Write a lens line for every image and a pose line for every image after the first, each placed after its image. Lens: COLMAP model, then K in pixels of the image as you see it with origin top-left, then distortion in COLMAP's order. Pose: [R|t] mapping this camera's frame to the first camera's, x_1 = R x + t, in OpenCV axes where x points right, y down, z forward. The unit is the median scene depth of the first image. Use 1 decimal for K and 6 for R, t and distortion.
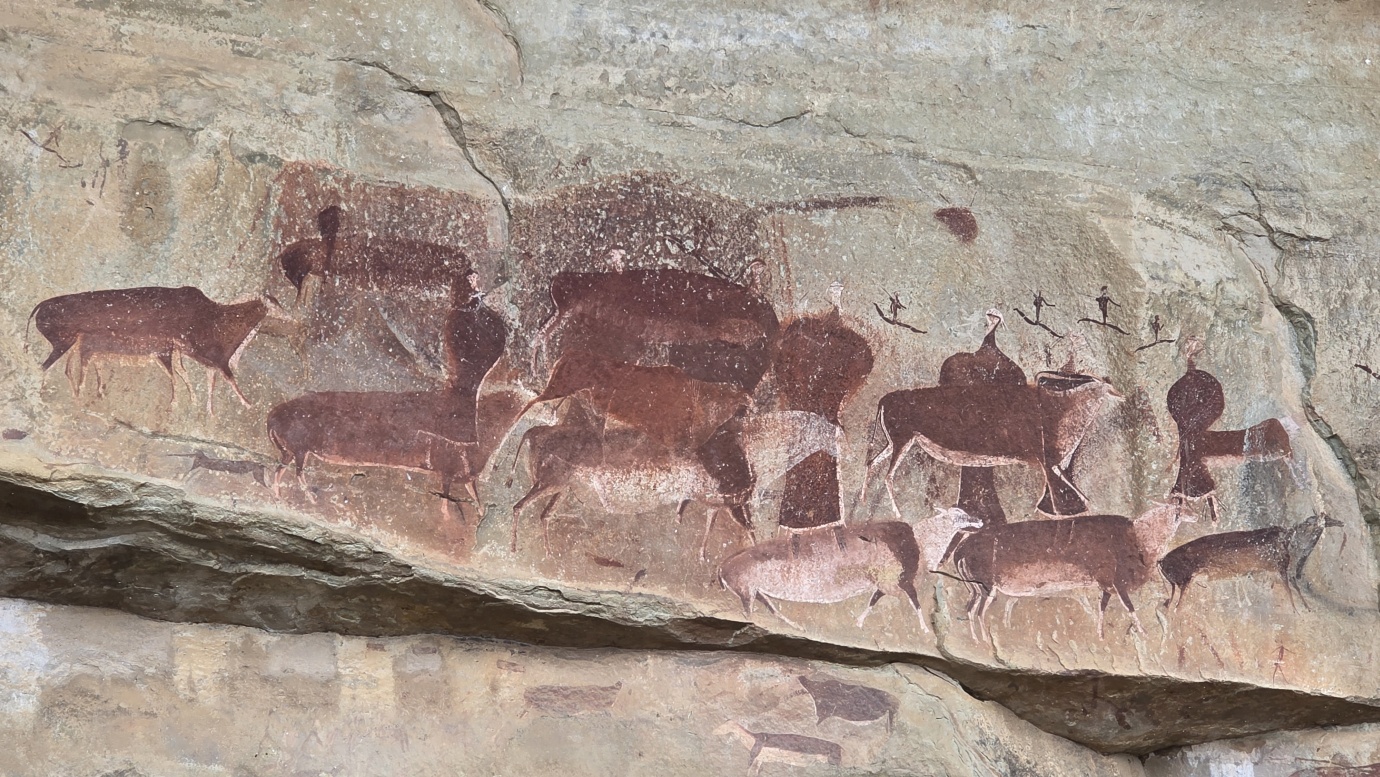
lens RADIAL K [[3435.8, 0, 682.4], [0, 3435.8, 435.3], [0, 0, 1]] dist [-0.838036, 14.729279]
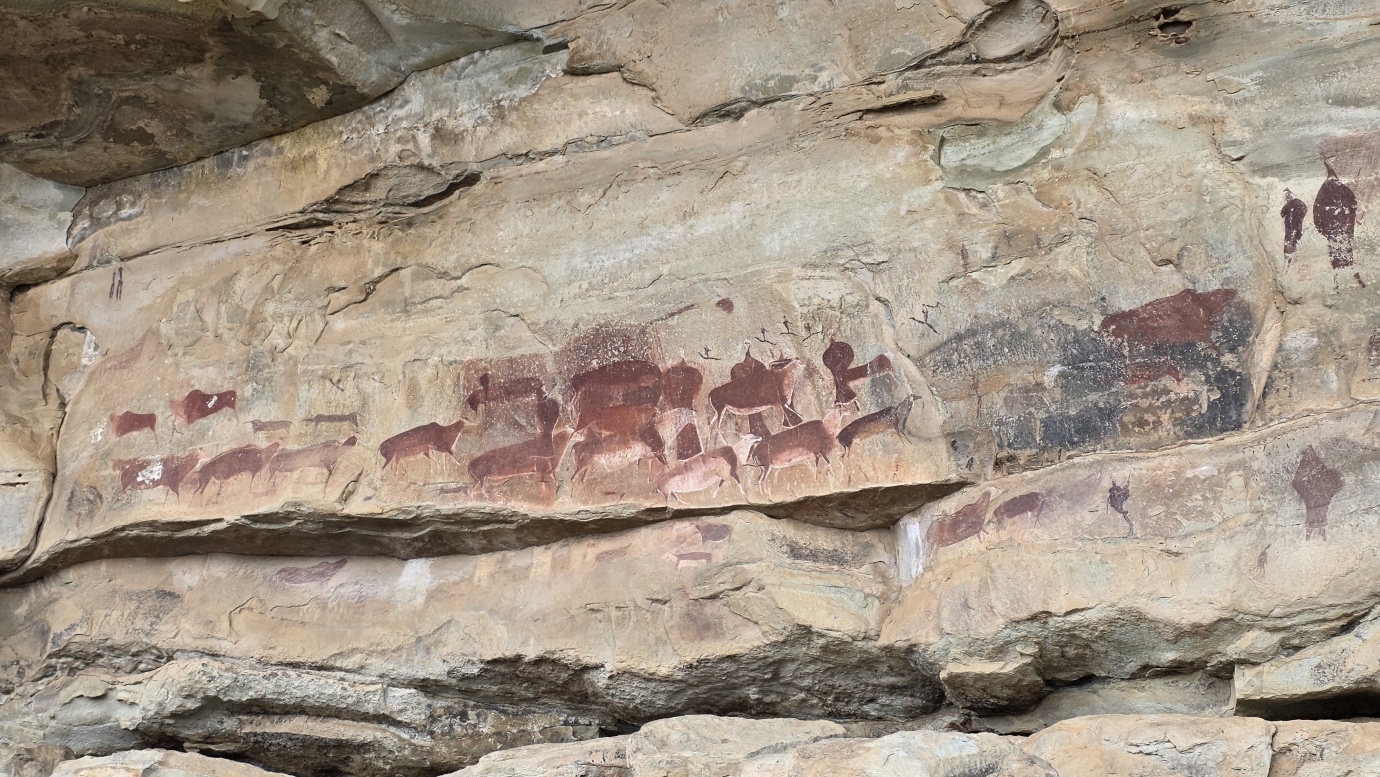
lens RADIAL K [[1803.0, 0, 686.2], [0, 1803.0, 376.1], [0, 0, 1]] dist [0.194988, -0.611254]
pose [[0.749253, -0.239141, -0.617602, 0.774814], [0.223228, 0.969154, -0.104451, 0.097390], [0.623530, -0.059606, 0.779524, 0.088456]]
